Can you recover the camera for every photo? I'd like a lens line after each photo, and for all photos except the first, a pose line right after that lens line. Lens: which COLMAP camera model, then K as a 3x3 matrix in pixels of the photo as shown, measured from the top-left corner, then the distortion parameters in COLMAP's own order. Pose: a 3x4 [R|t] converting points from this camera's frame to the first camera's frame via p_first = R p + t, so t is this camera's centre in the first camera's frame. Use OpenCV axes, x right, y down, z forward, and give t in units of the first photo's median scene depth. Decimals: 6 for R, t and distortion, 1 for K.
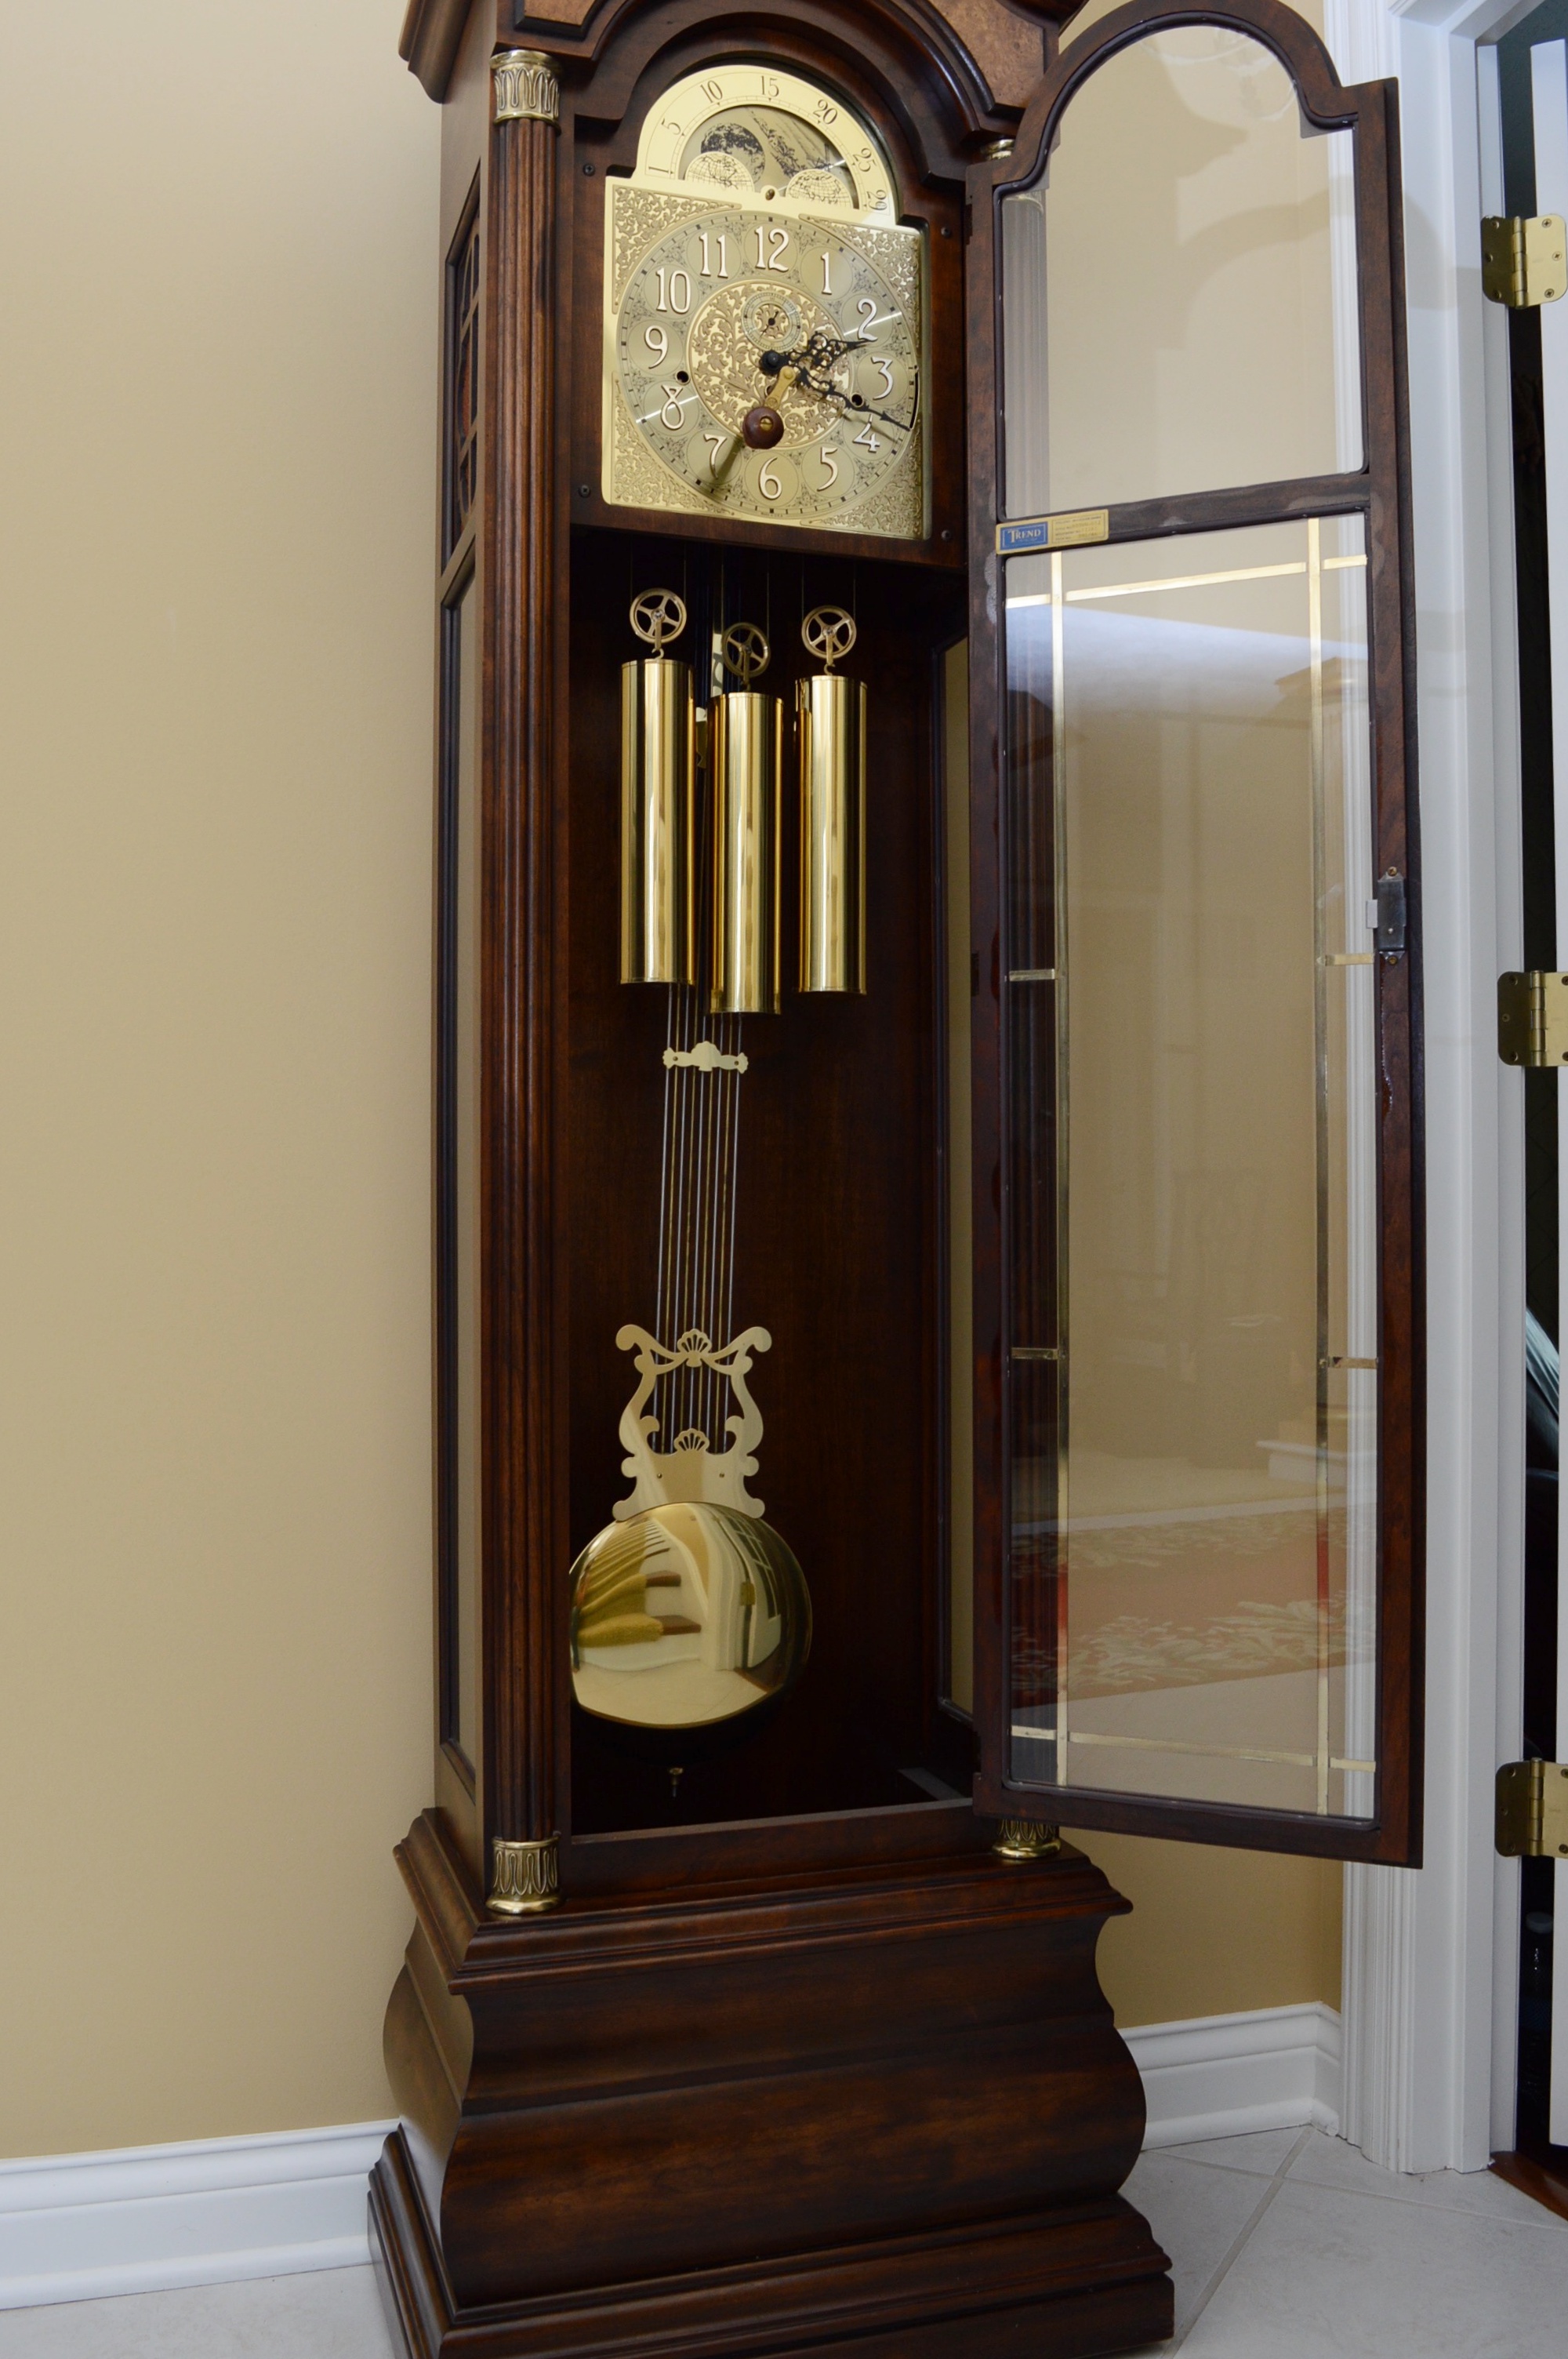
lens RADIAL K [[2059.6, 0, 802.1], [0, 2059.6, 1196.5], [0, 0, 1]] dist [-0.086677, 0.011951]
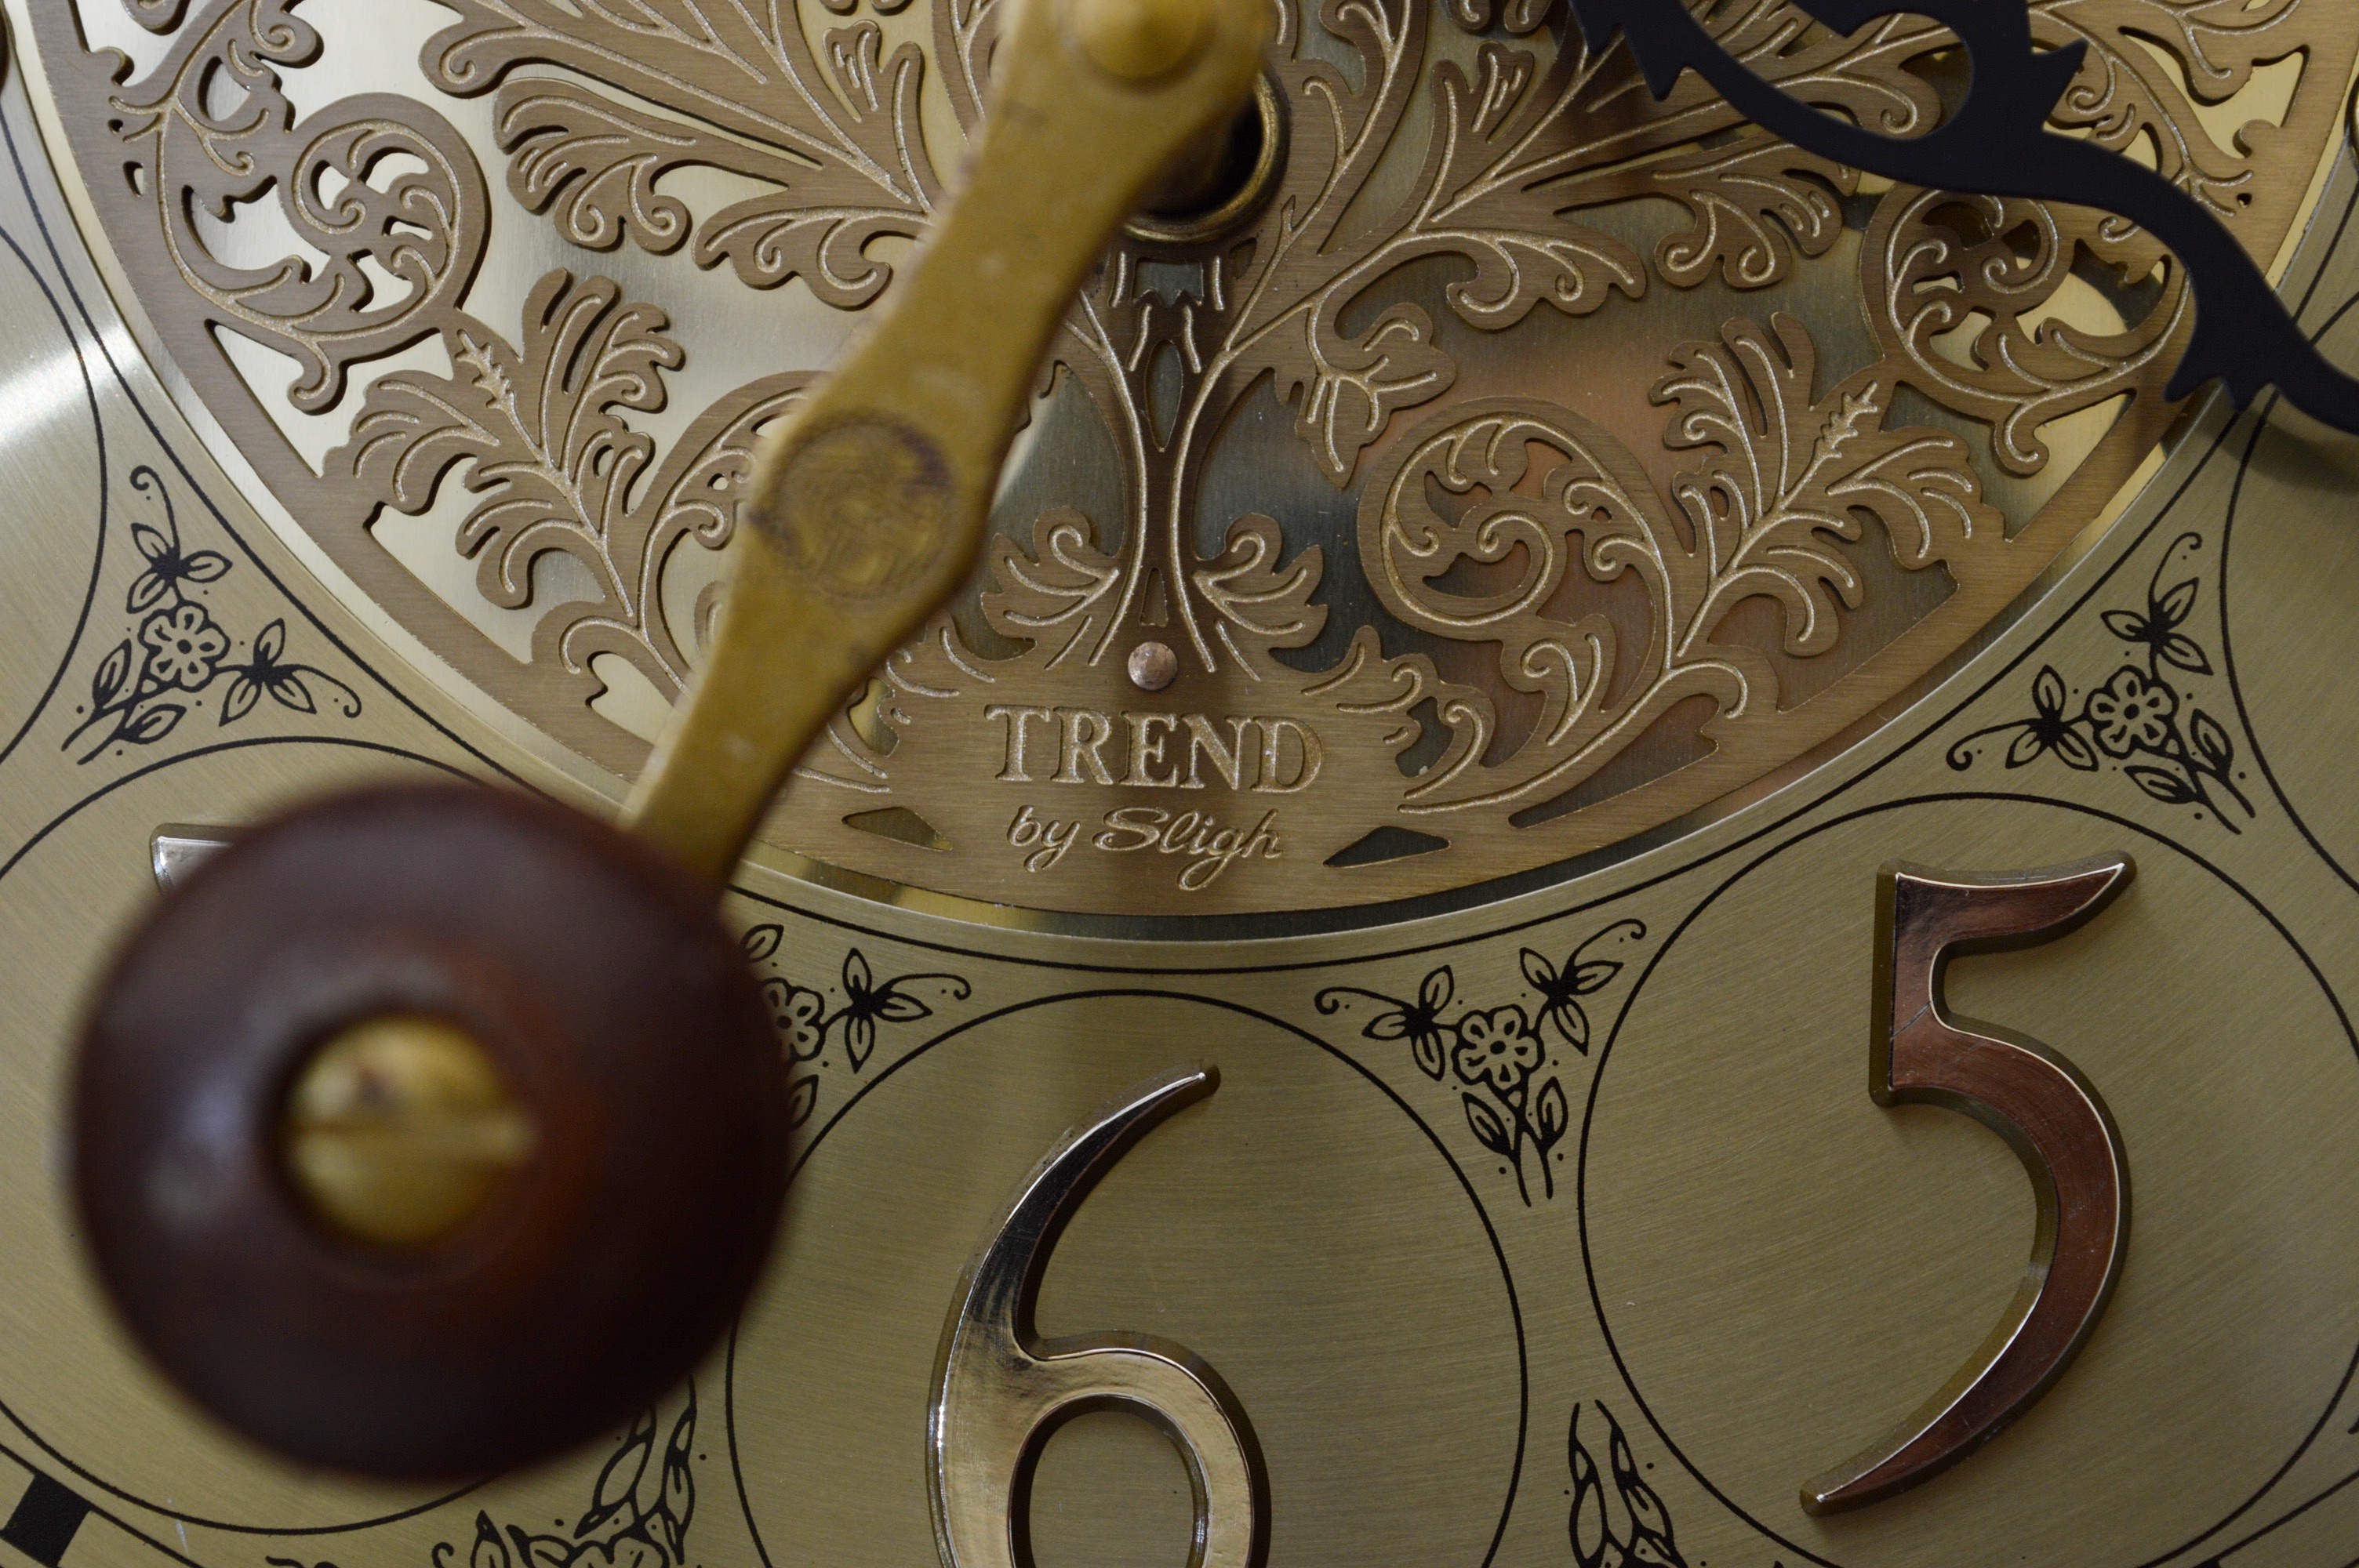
lens RADIAL K [[5141.4, 0, 1179.8], [0, 5141.4, 784.9], [0, 0, 1]] dist [0.088271, 0.000000]
pose [[0.935406, 0.015856, -0.353219, 0.050936], [-0.032594, 0.998607, -0.041488, -0.374404], [0.352070, 0.050321, 0.934620, 0.852388]]
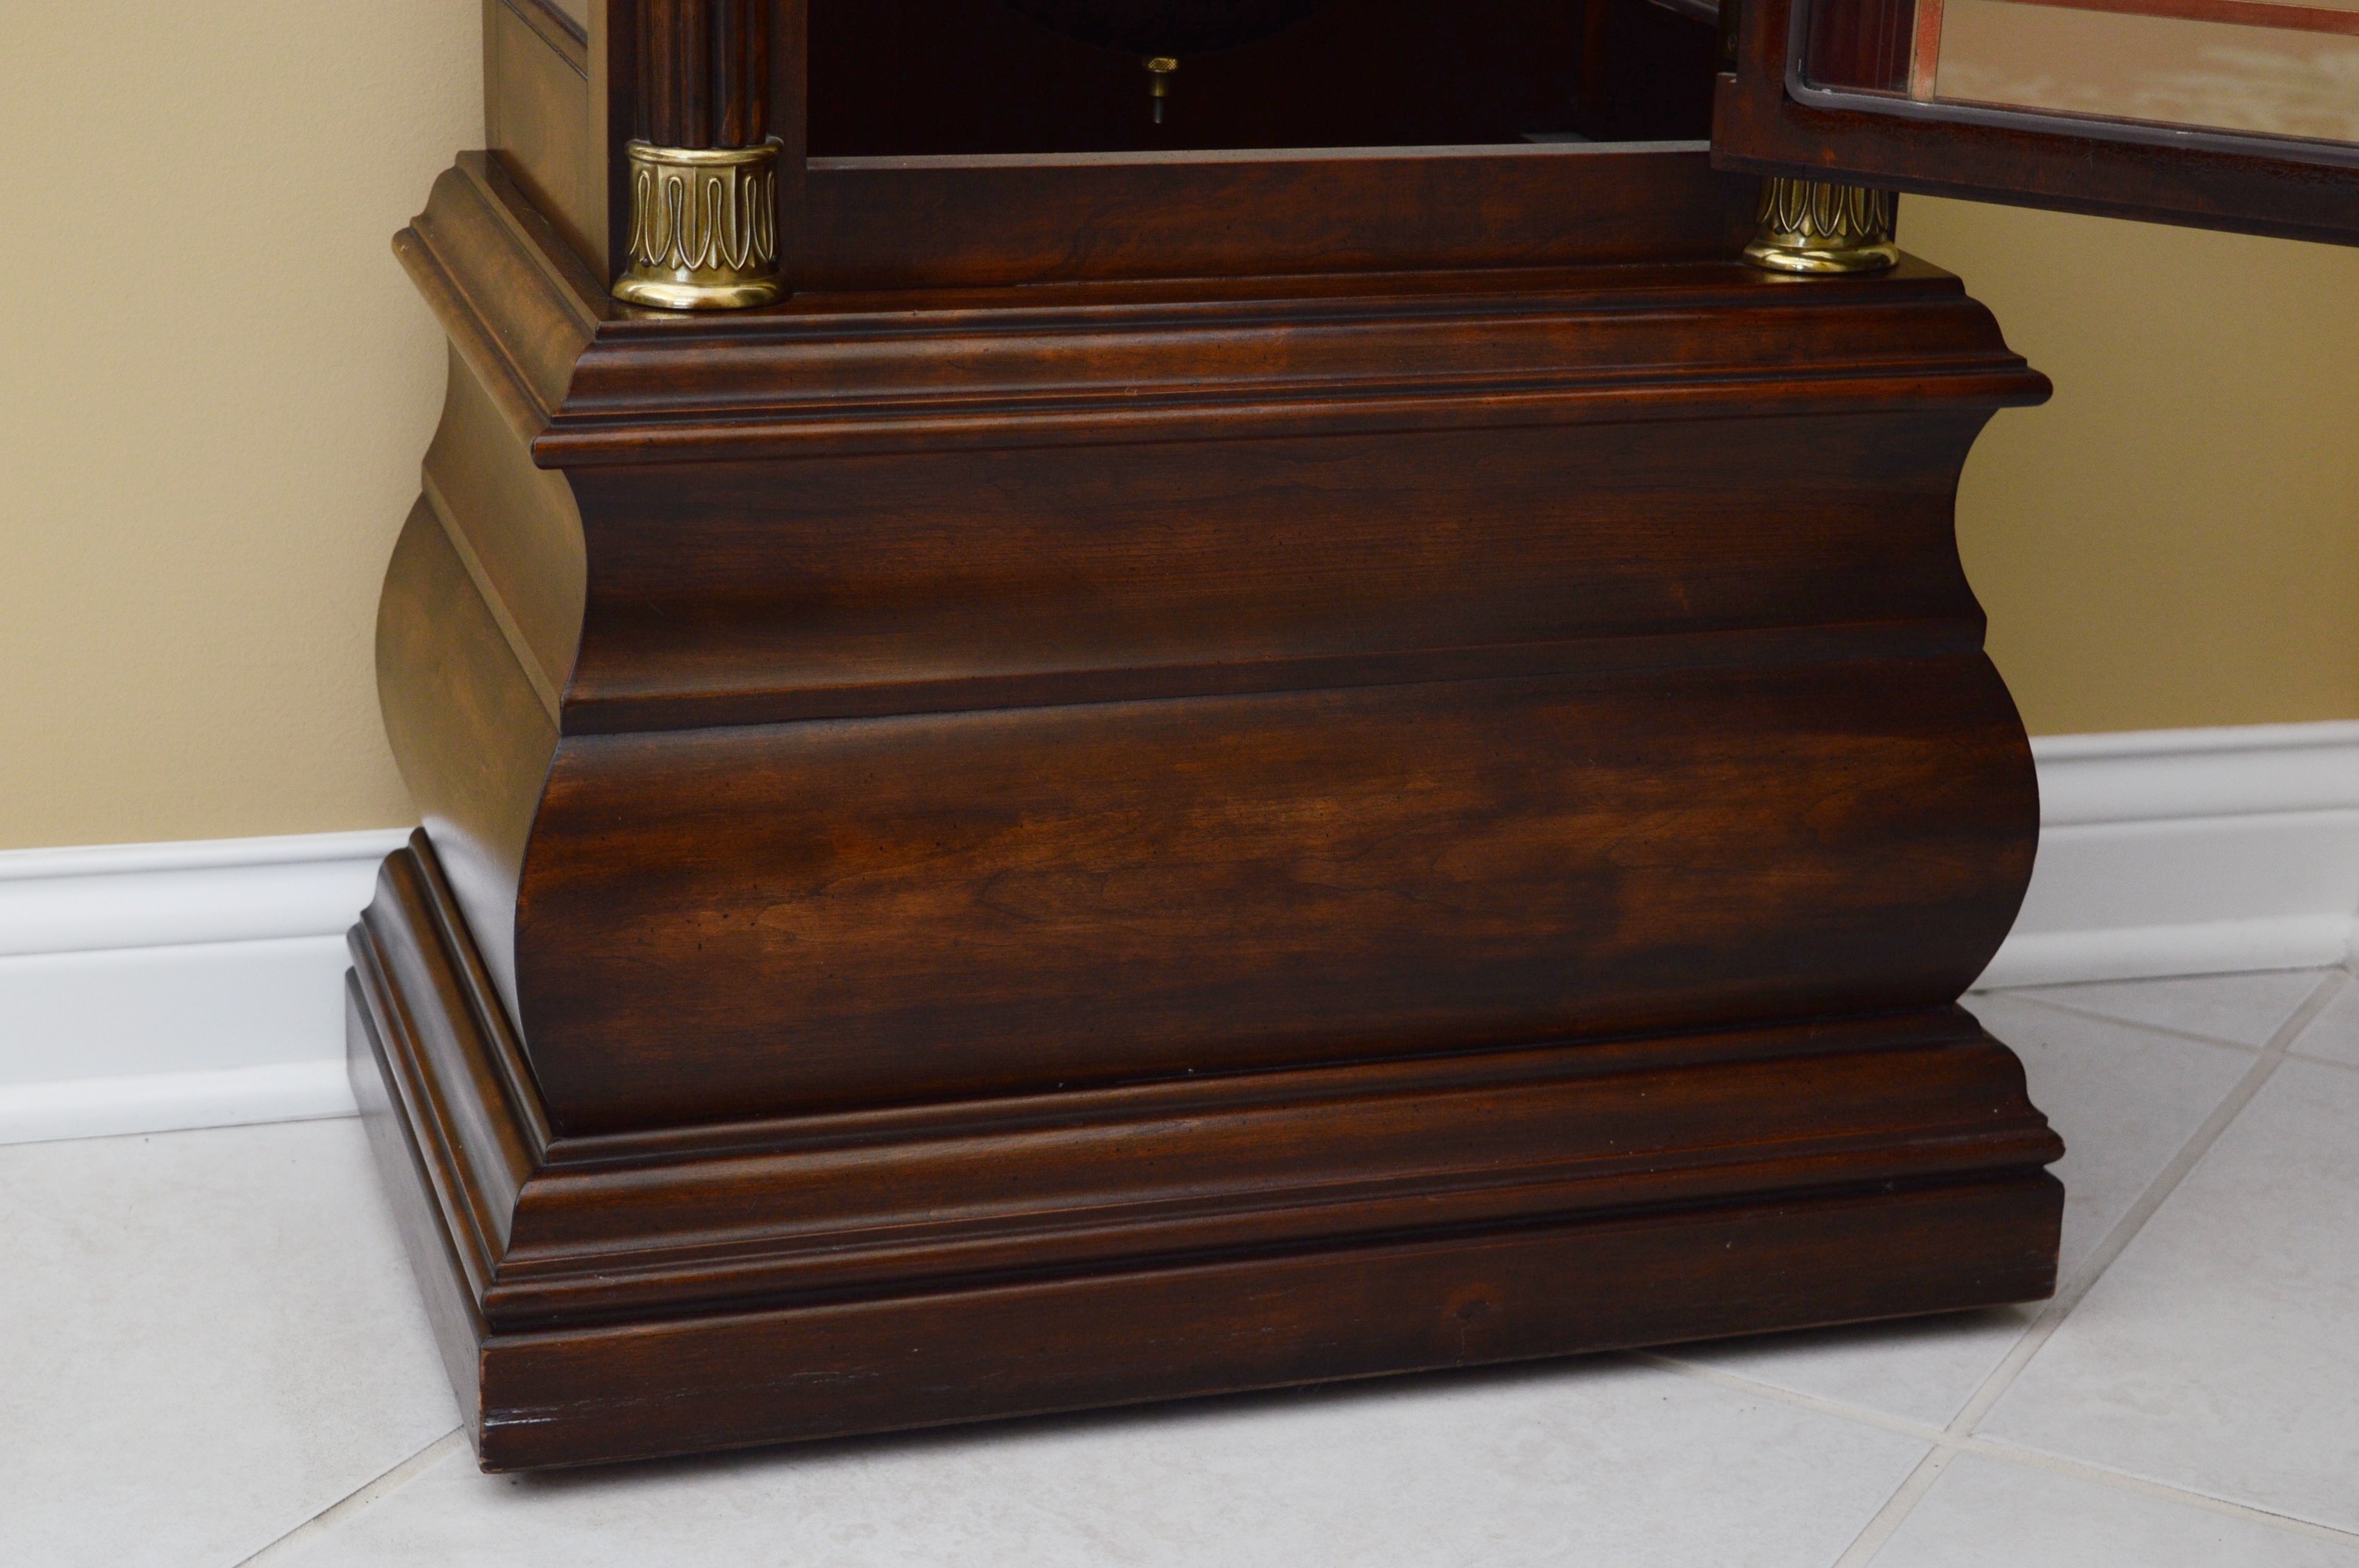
lens RADIAL K [[4338.9, 0, 1166.4], [0, 4338.9, 845.9], [0, 0, 1]] dist [0.015193, 0.000000]
pose [[0.999179, 0.040503, -0.000584, -0.027789], [-0.037934, 0.940663, 0.337216, 0.130730], [0.014208, -0.336917, 0.941427, 0.064447]]
